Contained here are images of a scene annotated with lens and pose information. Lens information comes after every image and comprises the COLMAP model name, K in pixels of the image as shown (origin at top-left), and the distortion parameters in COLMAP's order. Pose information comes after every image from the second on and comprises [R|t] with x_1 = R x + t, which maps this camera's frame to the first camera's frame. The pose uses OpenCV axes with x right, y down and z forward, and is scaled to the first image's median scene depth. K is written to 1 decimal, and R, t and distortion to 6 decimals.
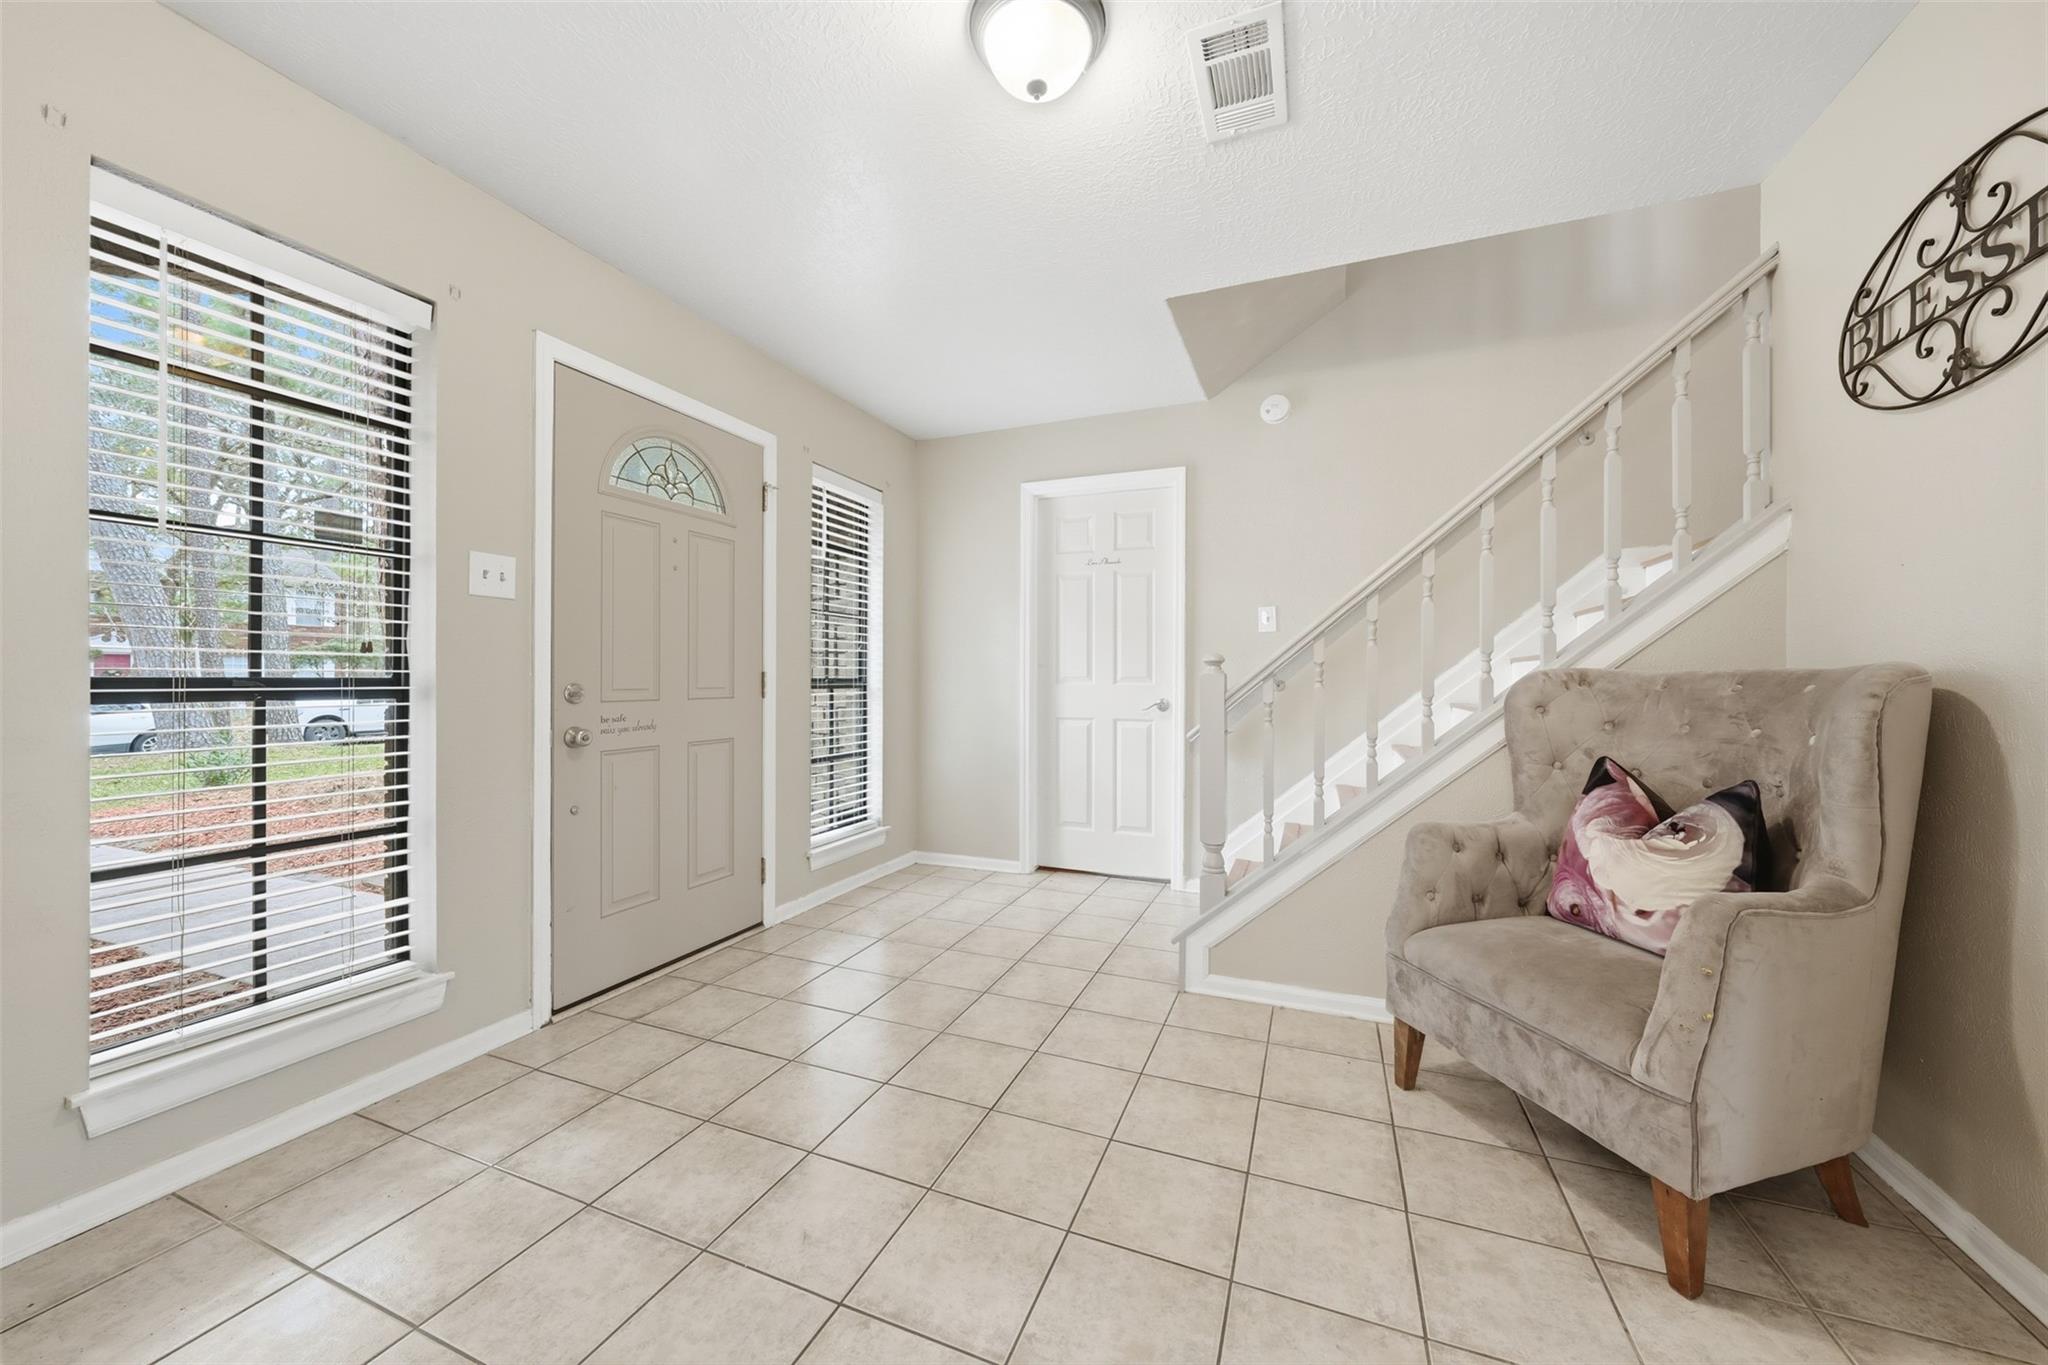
lens RADIAL K [[737.1, 0, 1020.2], [0, 737.1, 676.1], [0, 0, 1]] dist [-0.000207, 0.000136]
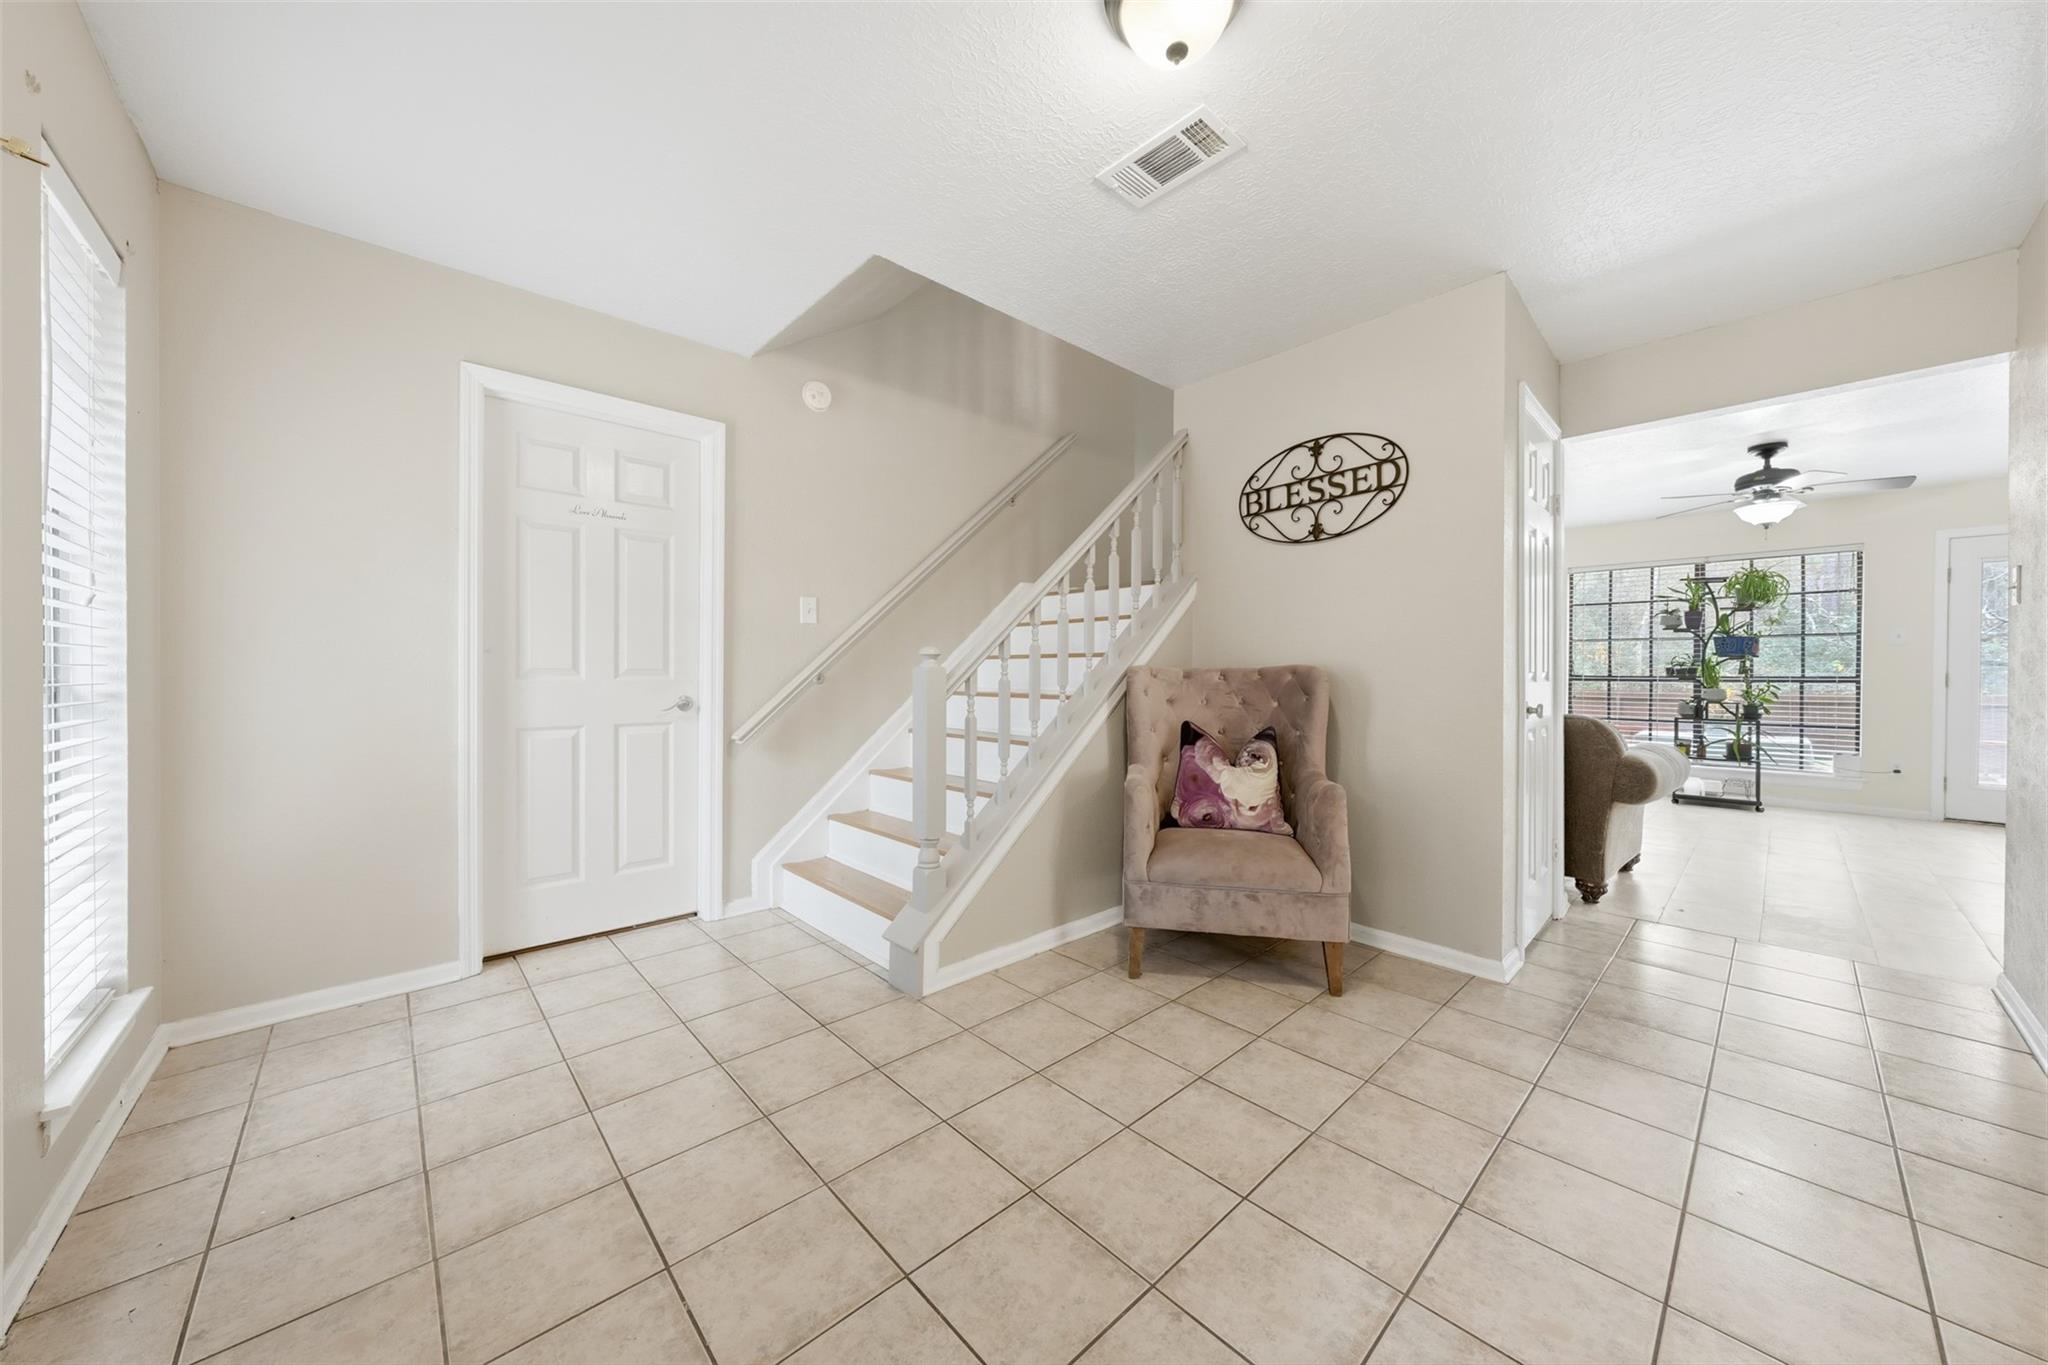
lens RADIAL K [[709.7, 0, 1027.2], [0, 709.7, 676.3], [0, 0, 1]] dist [-0.000982, 0.000067]
pose [[0.420504, -0.006978, 0.907264, -0.834058], [-0.005062, 0.999937, 0.010037, -0.002116], [-0.907277, -0.008814, 0.420442, 0.732570]]
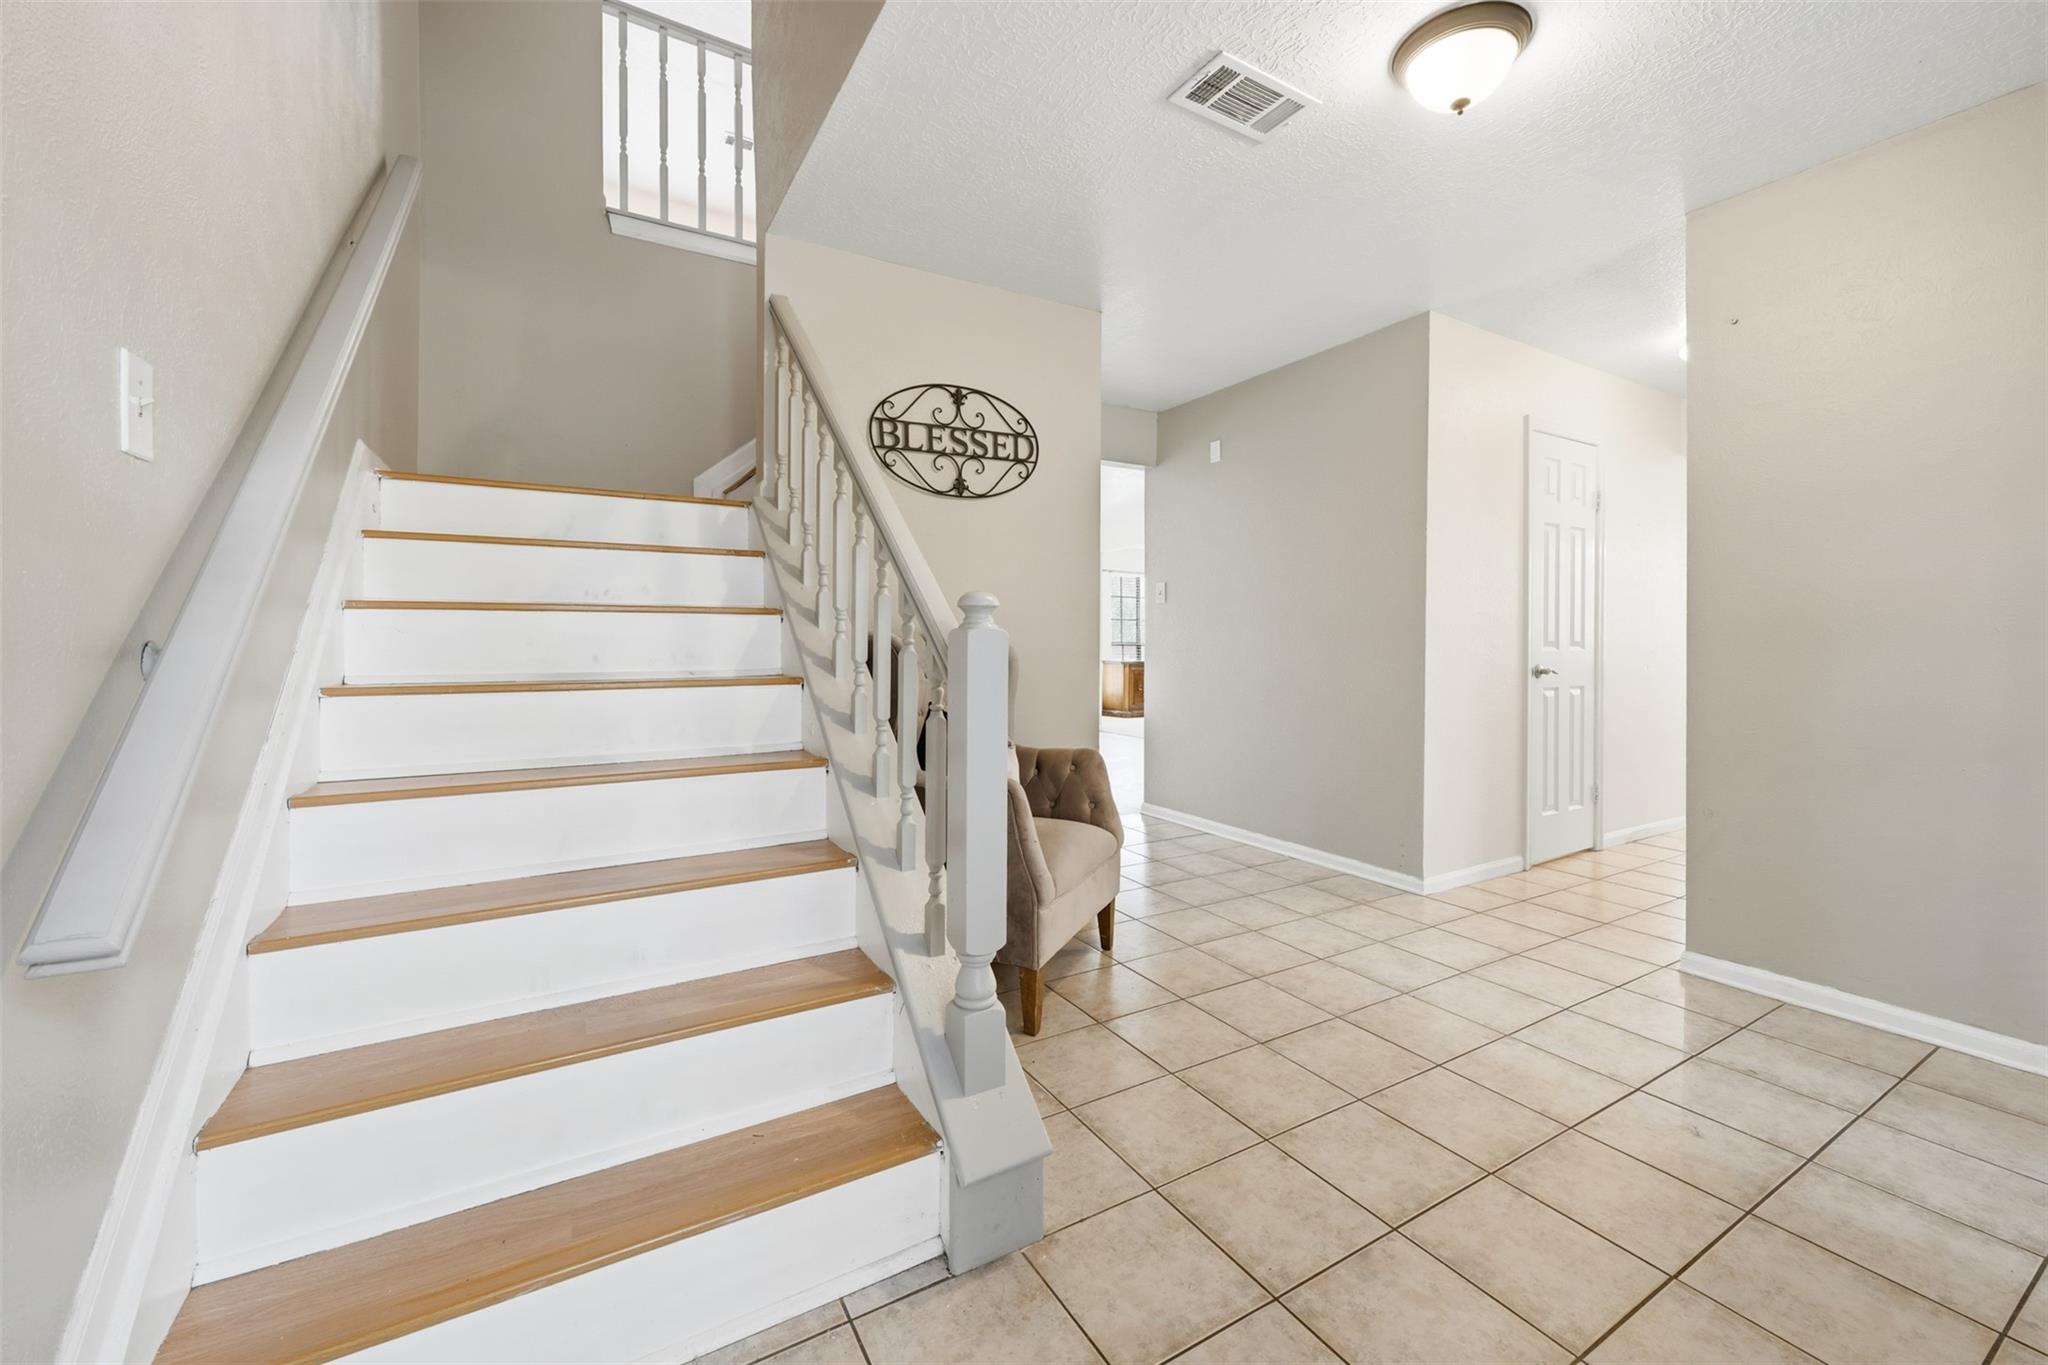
lens RADIAL K [[810.8, 0, 1022.6], [0, 810.8, 641.5], [0, 0, 1]] dist [0.000324, 0.000146]
pose [[-0.794680, -0.004139, 0.607014, -0.183903], [-0.005747, 0.999983, -0.000705, 0.007822], [-0.607001, -0.004049, -0.794690, 2.200091]]
